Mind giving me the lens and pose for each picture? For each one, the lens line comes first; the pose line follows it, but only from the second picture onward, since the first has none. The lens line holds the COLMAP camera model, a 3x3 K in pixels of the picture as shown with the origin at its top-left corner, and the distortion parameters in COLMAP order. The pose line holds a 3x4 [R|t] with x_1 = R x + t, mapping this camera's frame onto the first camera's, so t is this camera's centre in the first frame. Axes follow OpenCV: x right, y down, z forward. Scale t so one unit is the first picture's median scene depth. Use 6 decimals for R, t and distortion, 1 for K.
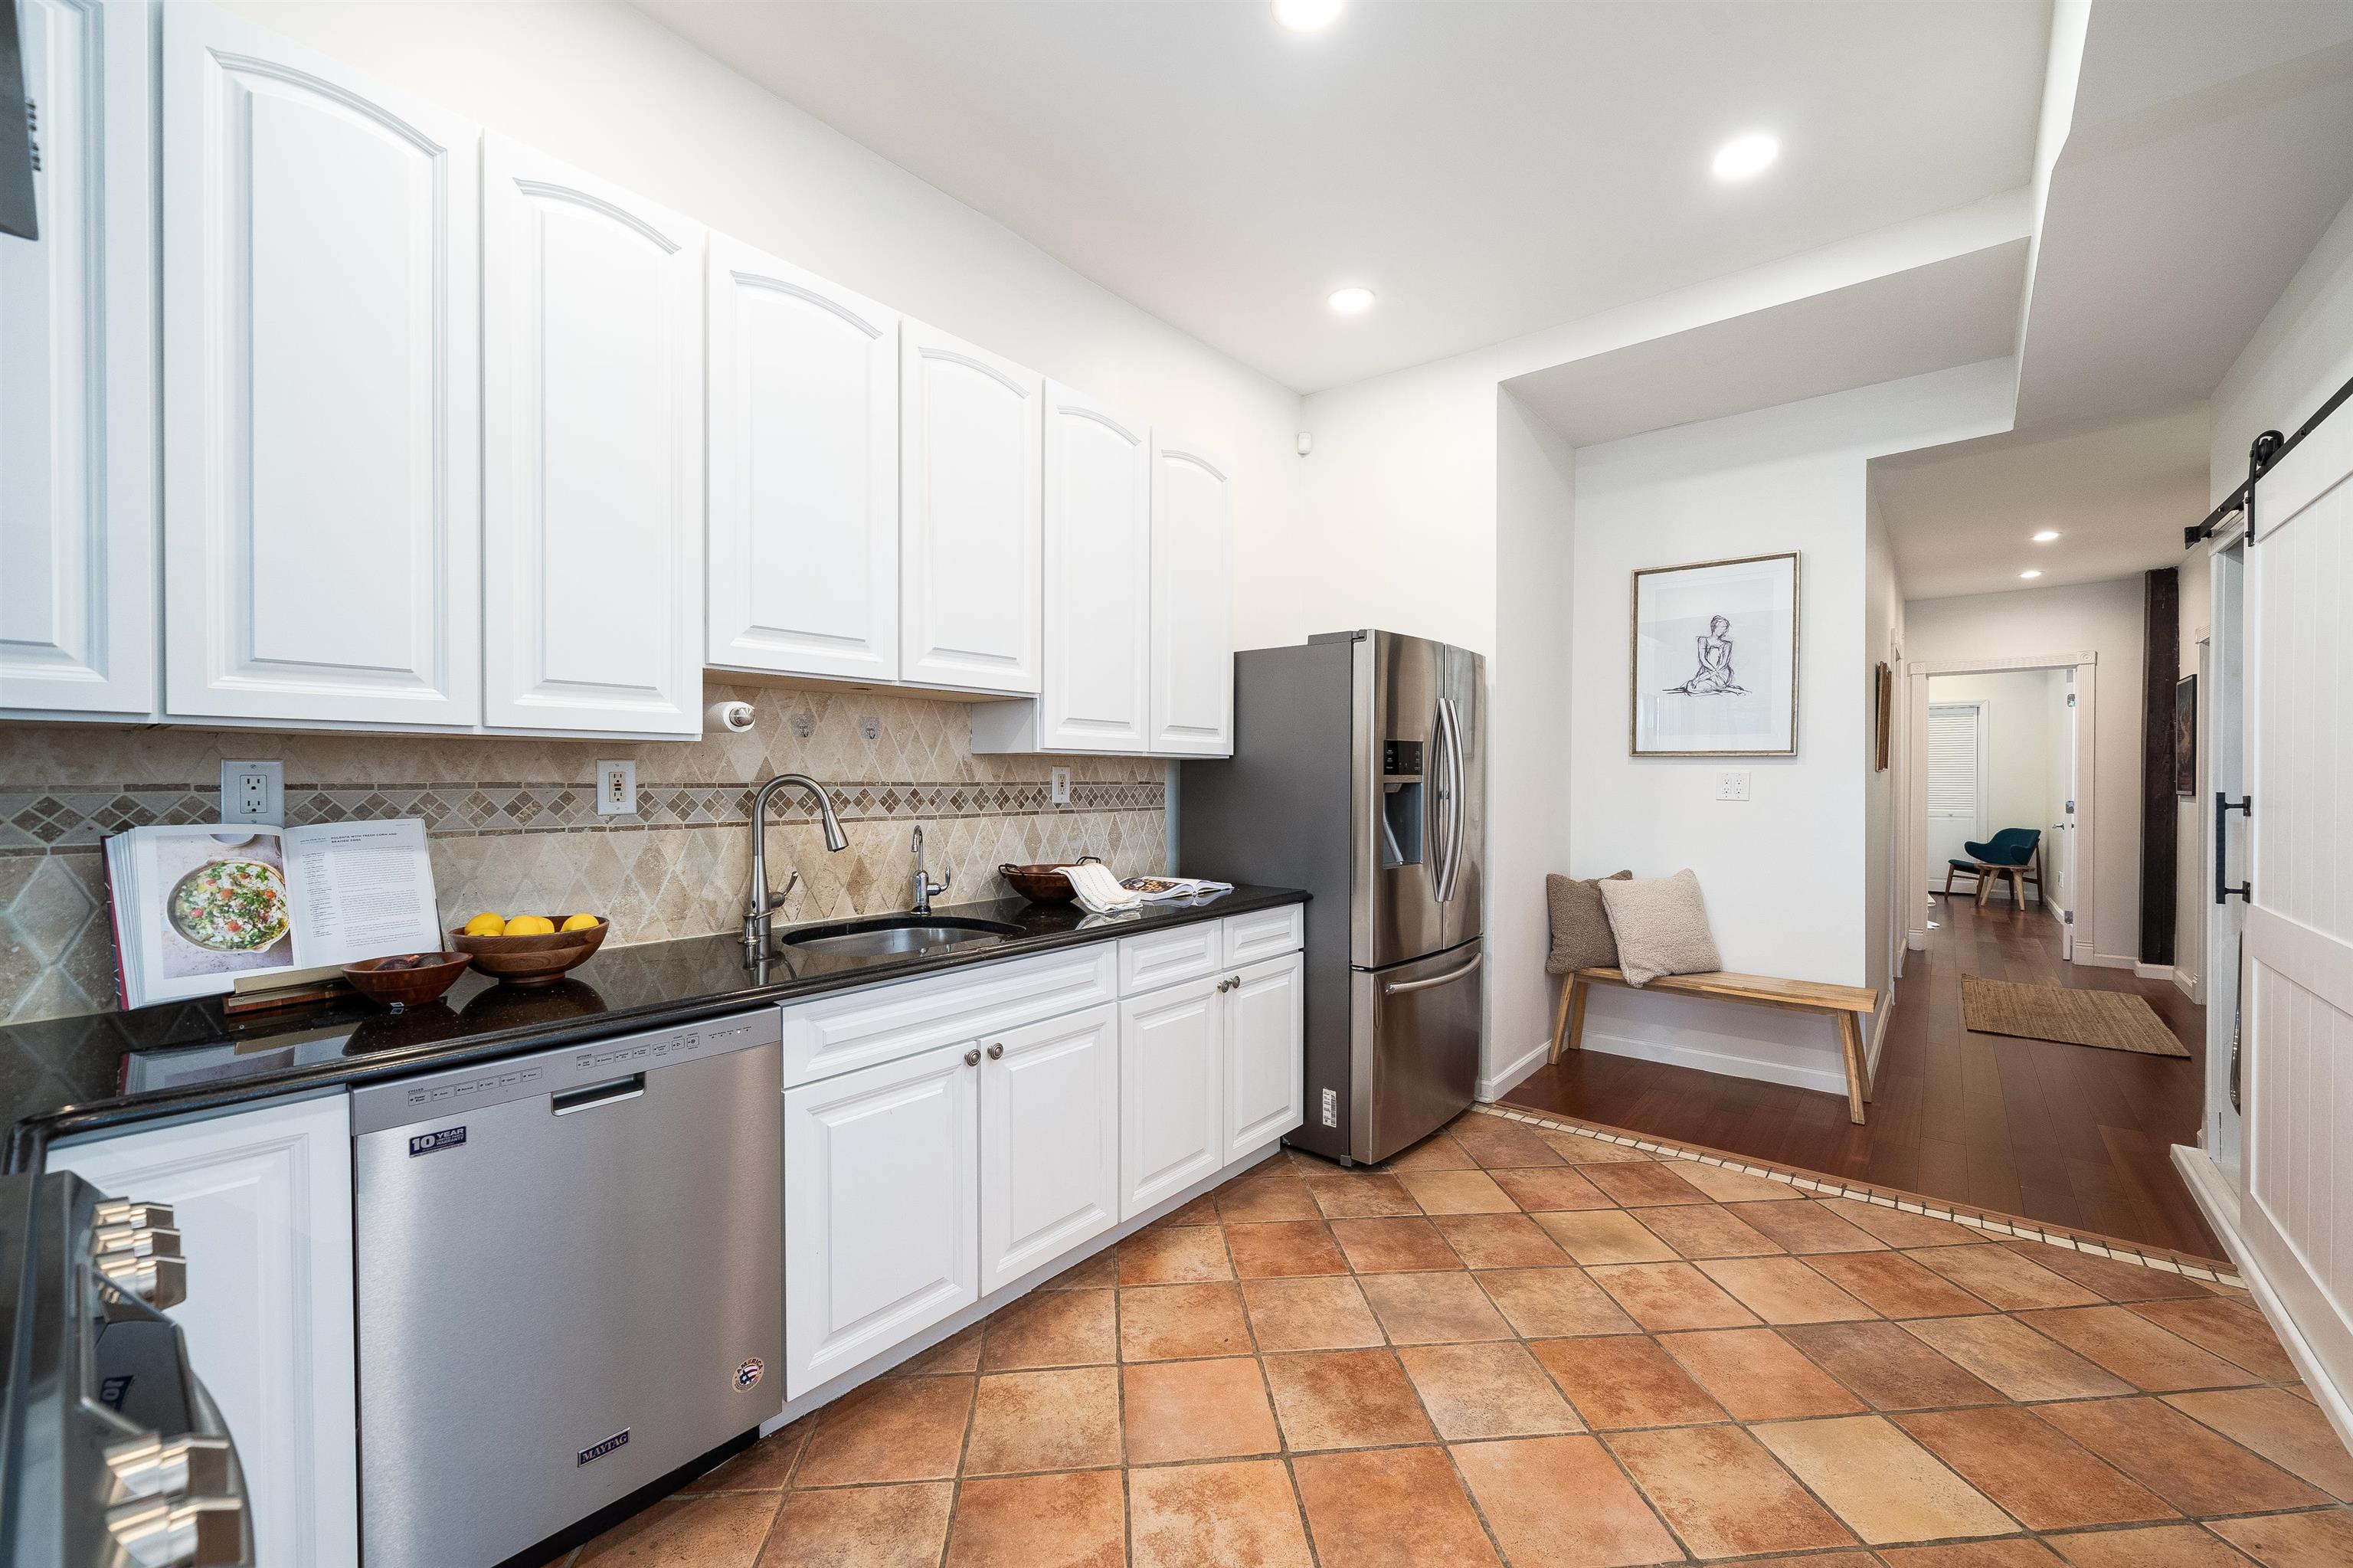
lens RADIAL K [[950.6, 0, 1208.0], [0, 950.6, 785.7], [0, 0, 1]] dist [-0.001221, -0.000302]
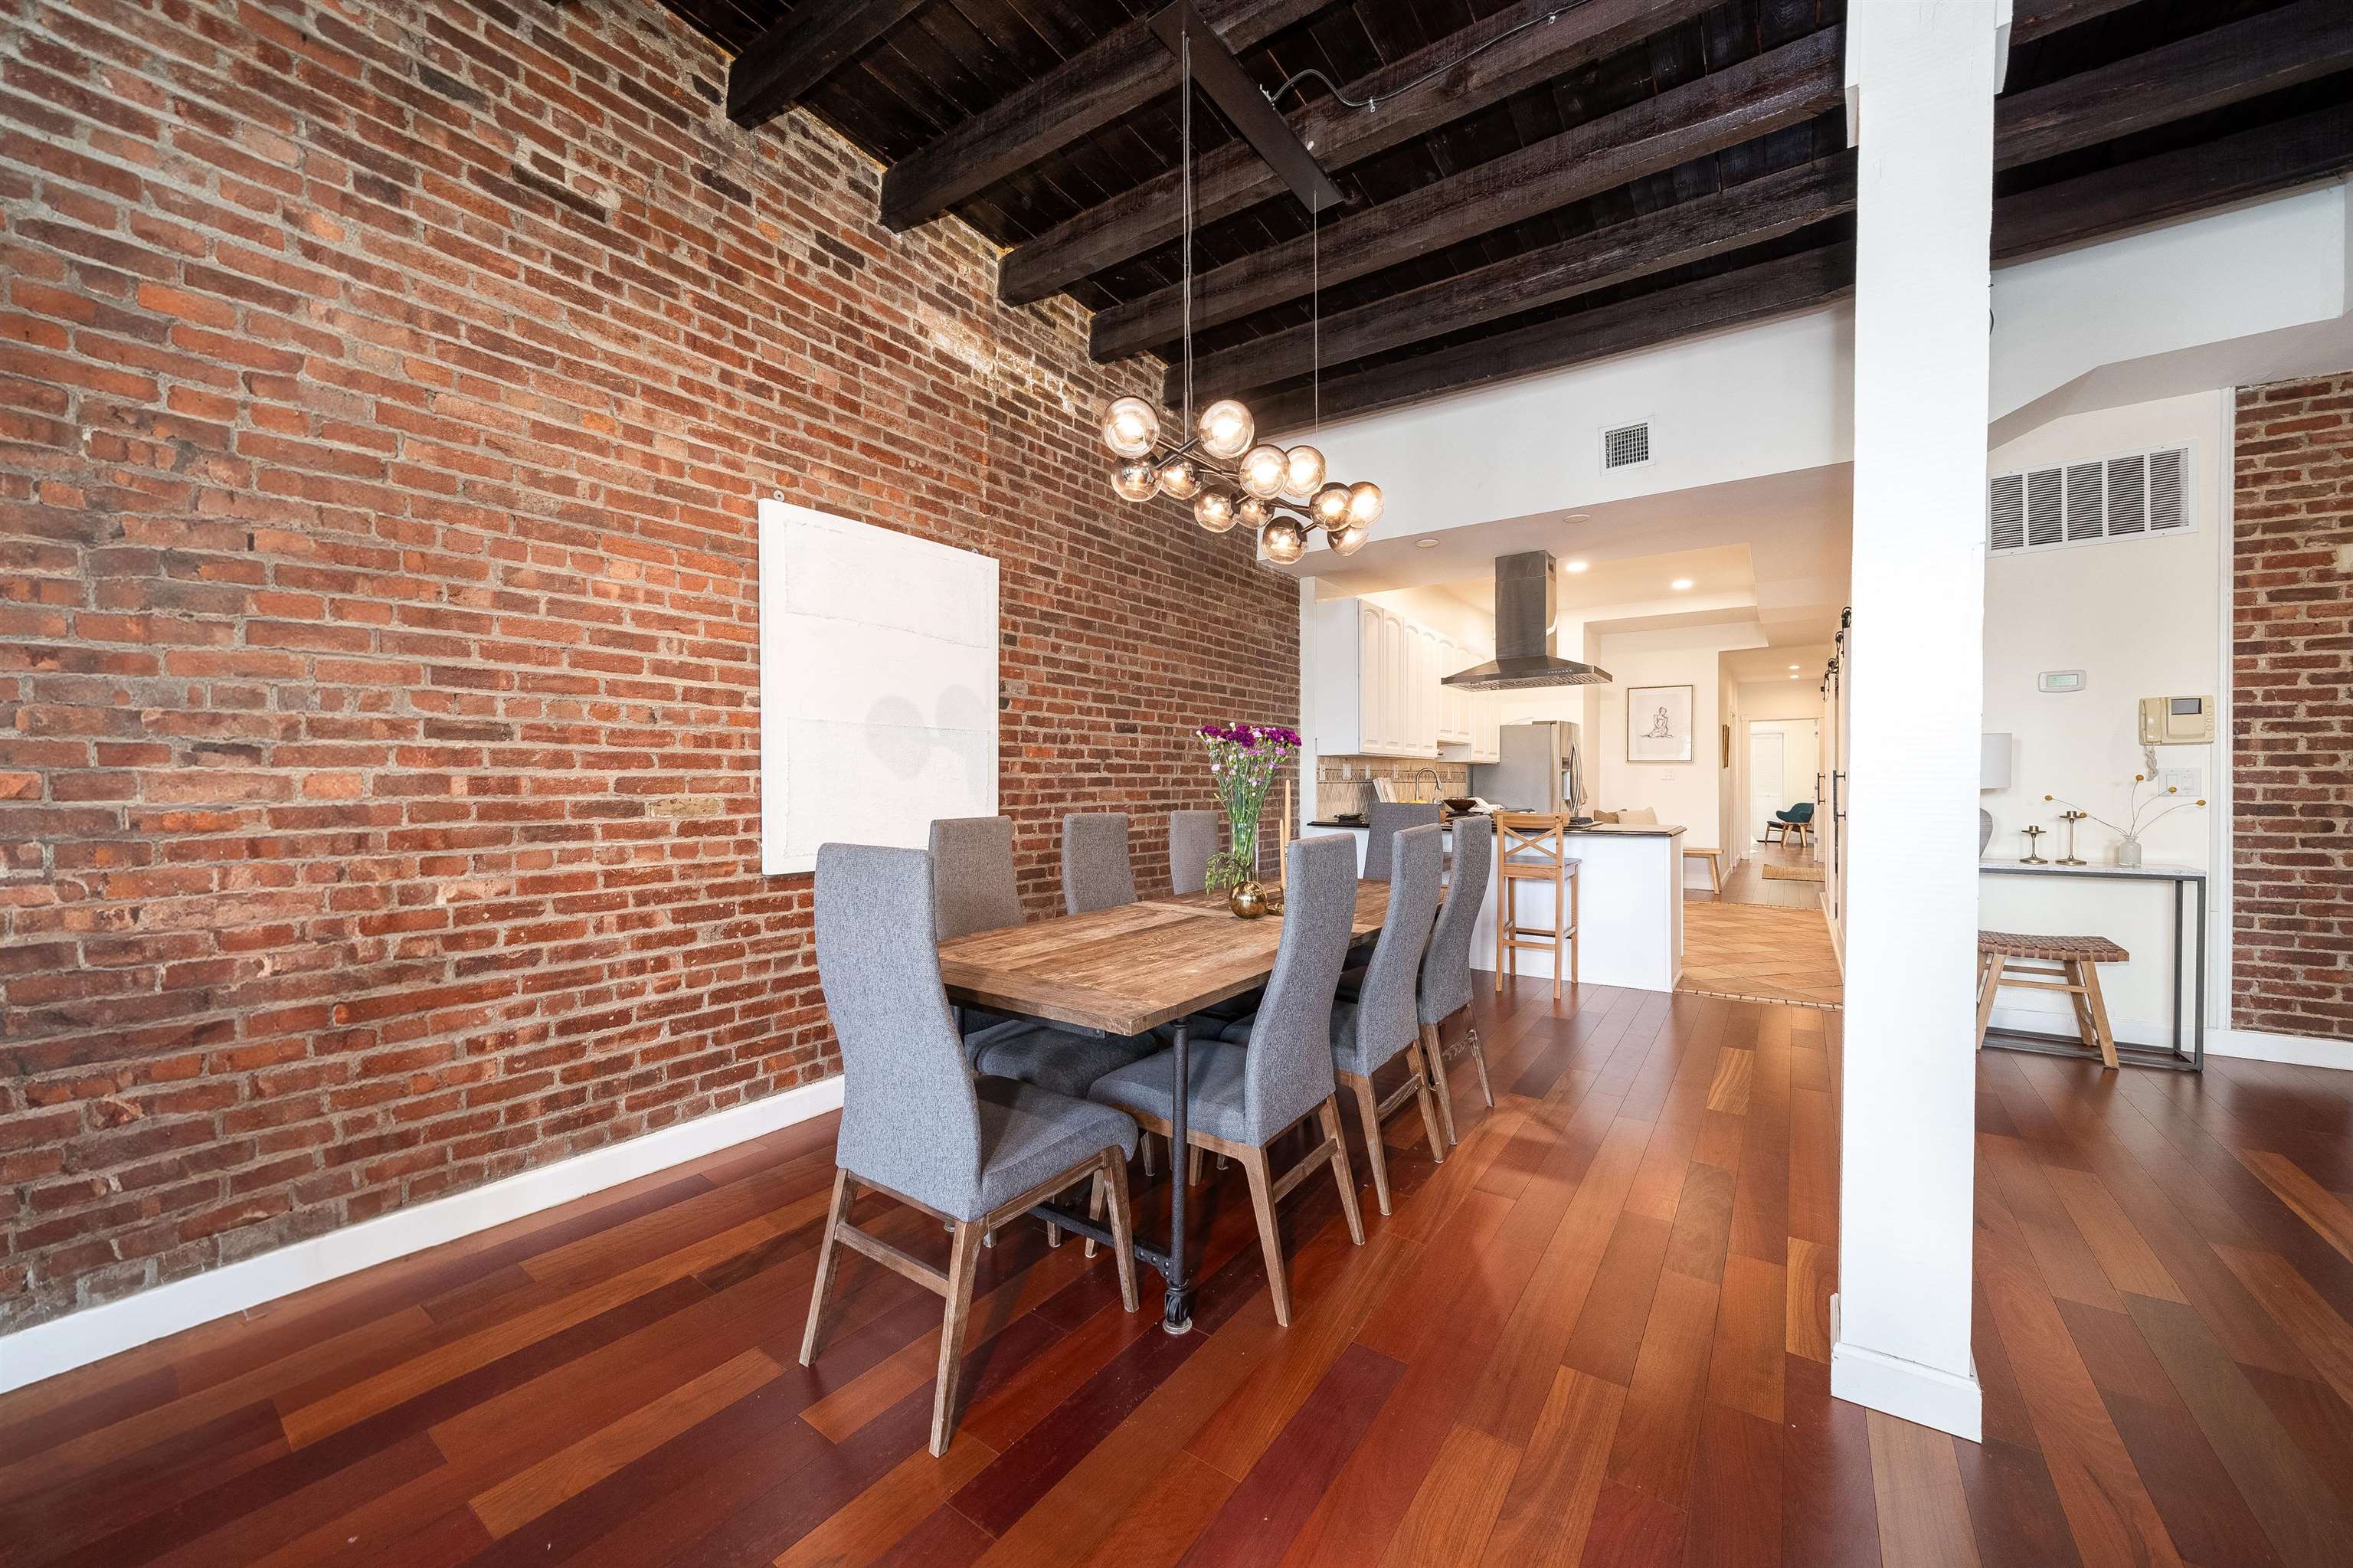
lens RADIAL K [[867.2, 0, 1190.9], [0, 867.2, 788.8], [0, 0, 1]] dist [0.000835, -0.000089]
pose [[0.998589, -0.002032, 0.053070, -1.323723], [0.001967, 0.999997, 0.001281, 0.053386], [-0.053073, -0.001175, 0.998590, -1.958307]]
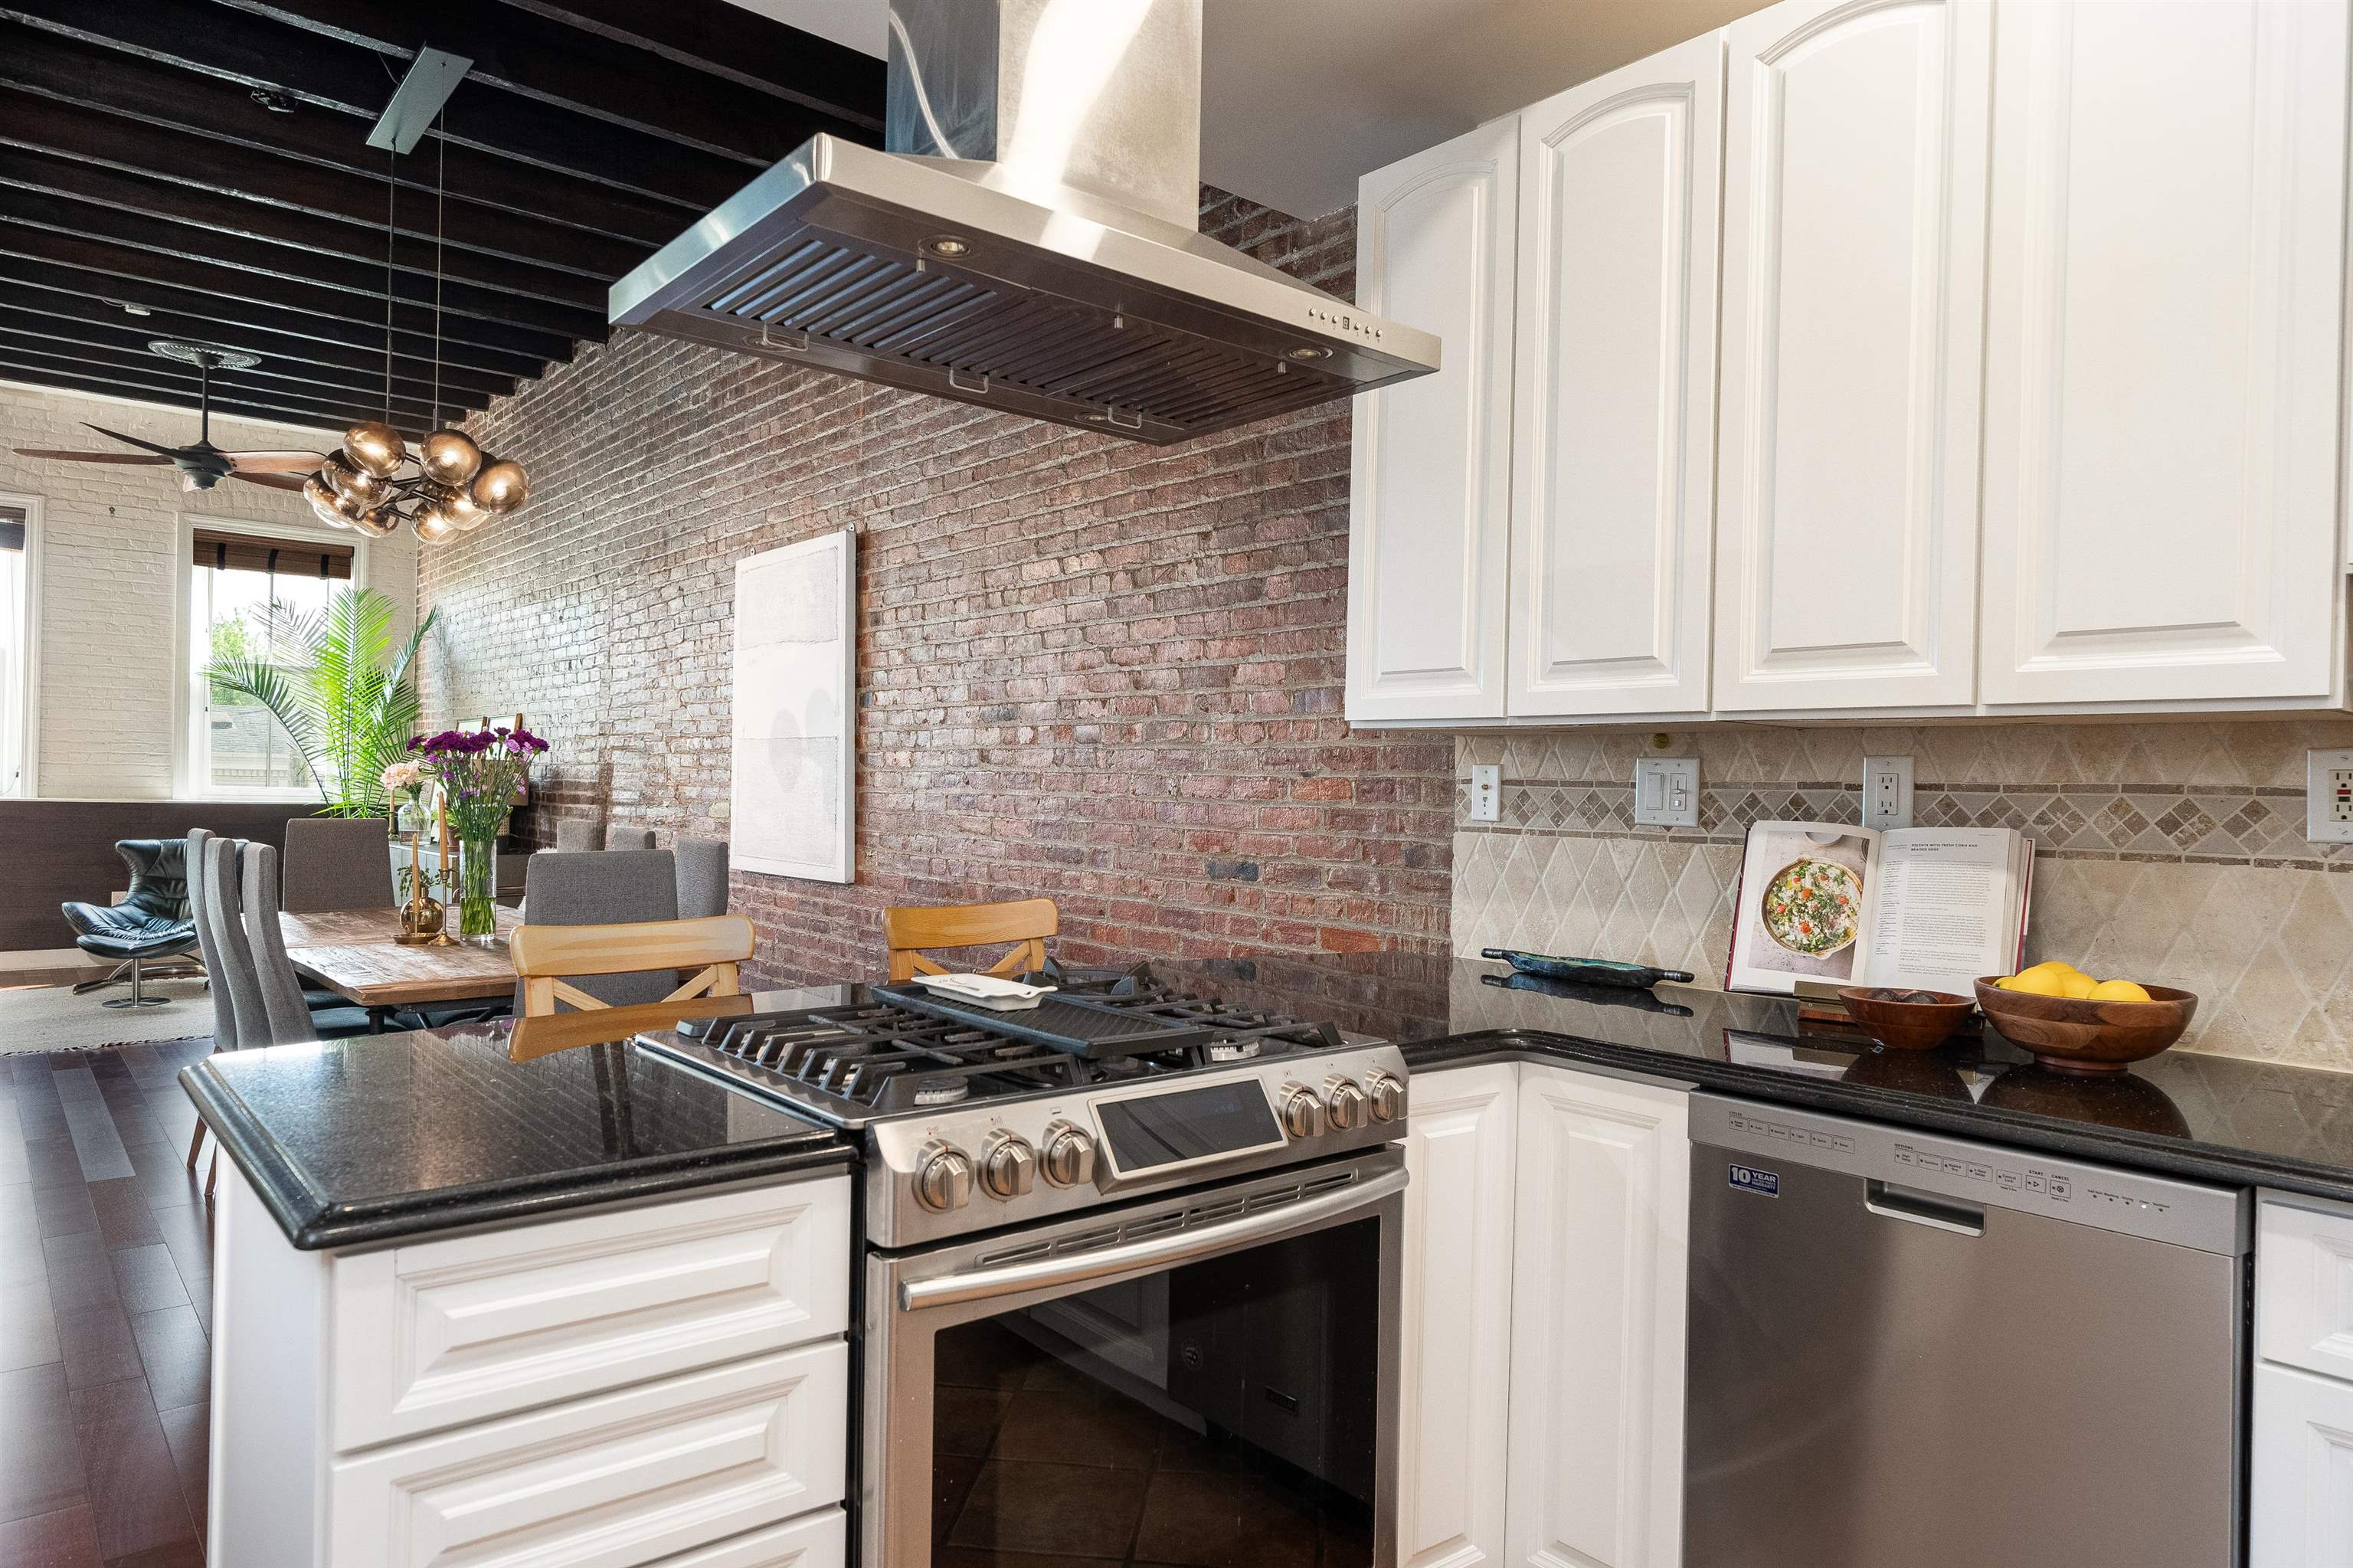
lens RADIAL K [[1426.2, 0, 1176.5], [0, 1426.2, 784.0], [0, 0, 1]] dist [-0.003045, -0.000301]
pose [[-0.192928, -0.007140, -0.981187, 0.304522], [-0.029643, 0.999560, -0.001445, 0.013694], [0.980765, 0.028806, -0.193054, 0.379652]]
